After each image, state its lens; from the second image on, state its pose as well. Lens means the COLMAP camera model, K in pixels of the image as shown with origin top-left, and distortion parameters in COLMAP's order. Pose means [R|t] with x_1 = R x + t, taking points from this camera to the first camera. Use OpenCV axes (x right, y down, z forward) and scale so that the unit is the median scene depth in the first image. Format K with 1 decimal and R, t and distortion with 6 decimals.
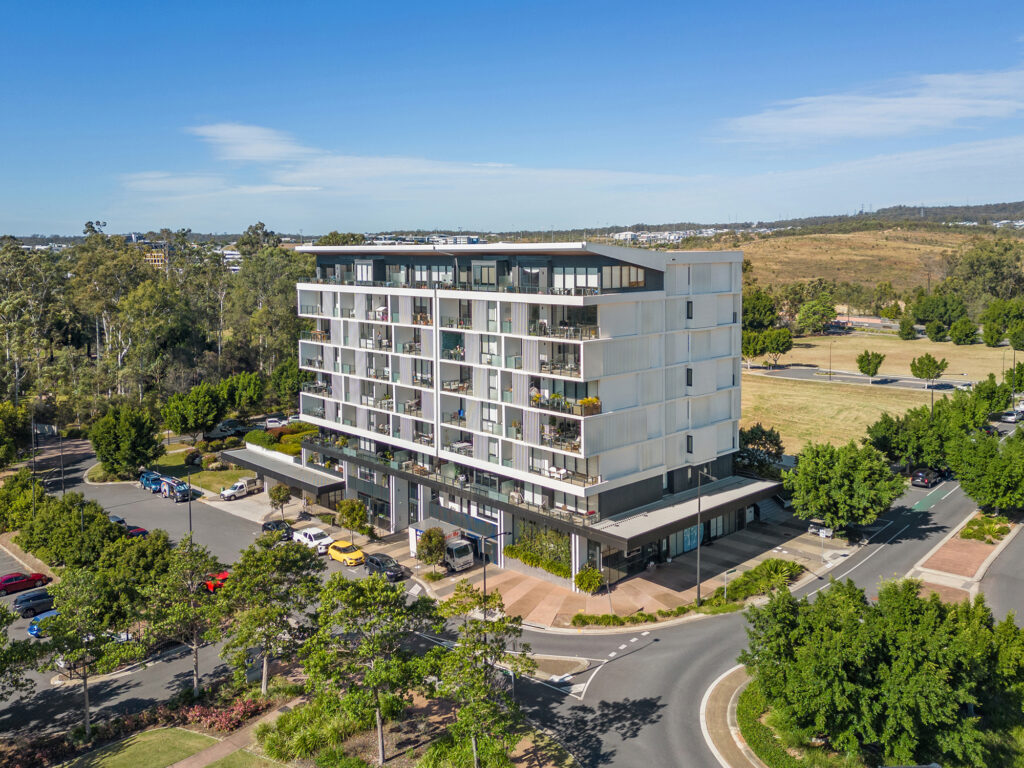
lens RADIAL K [[926.2, 0, 512.0], [0, 926.2, 384.0], [0, 0, 1]] dist [0.071558, 0.001909]
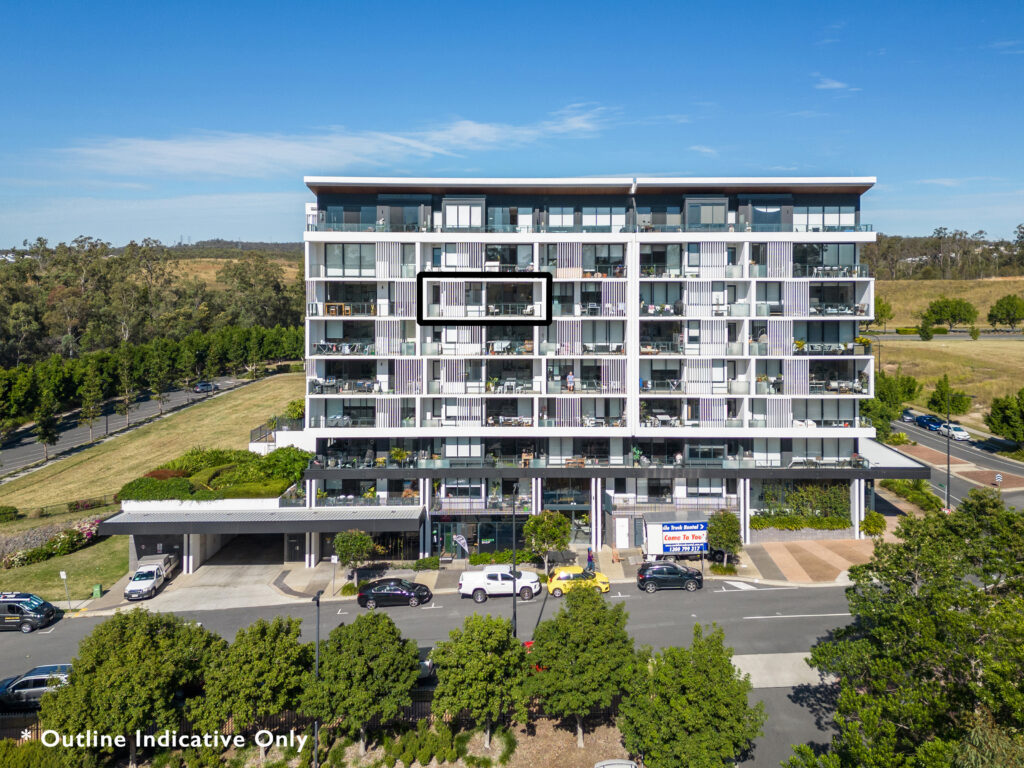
lens RADIAL K [[926.2, 0, 512.0], [0, 926.2, 384.0], [0, 0, 1]] dist [0.071558, 0.001909]
pose [[0.638980, -0.065869, 0.766398, -0.815625], [0.107665, 0.994178, -0.004319, 0.026315], [-0.761651, 0.085274, 0.642352, 0.567676]]
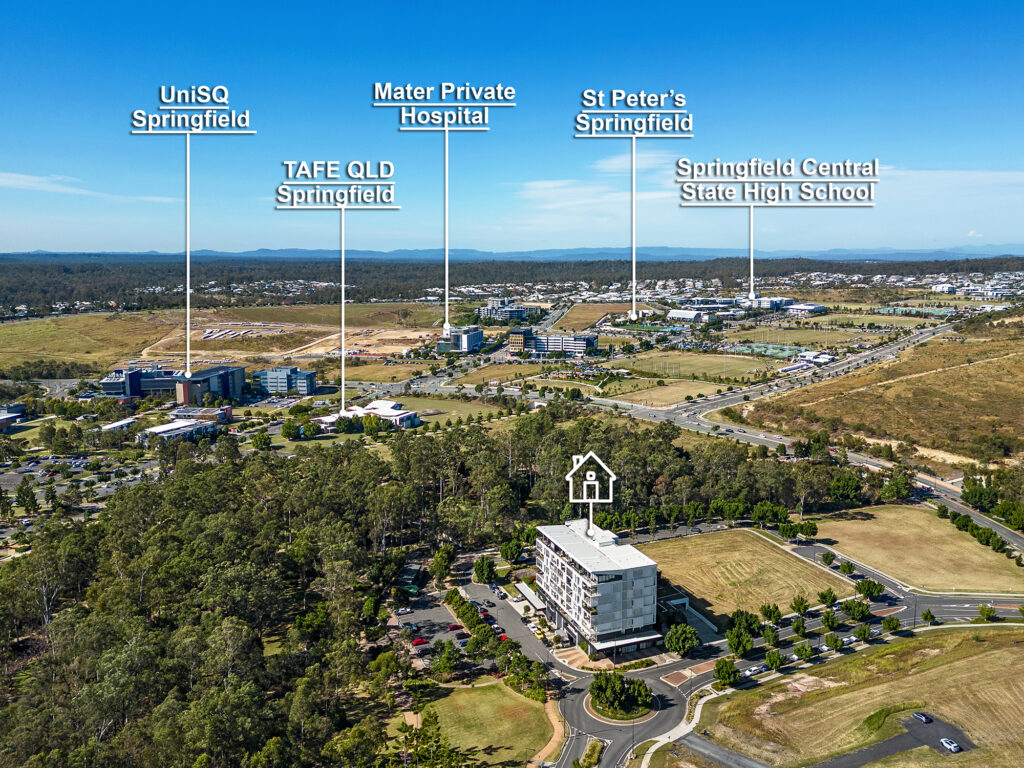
lens RADIAL K [[926.2, 0, 512.0], [0, 926.2, 384.0], [0, 0, 1]] dist [0.071558, 0.001909]
pose [[0.928965, 0.065290, -0.364364, 0.968106], [-0.056936, 0.997811, 0.033635, -0.898569], [0.365762, -0.010501, 0.930649, -2.358344]]
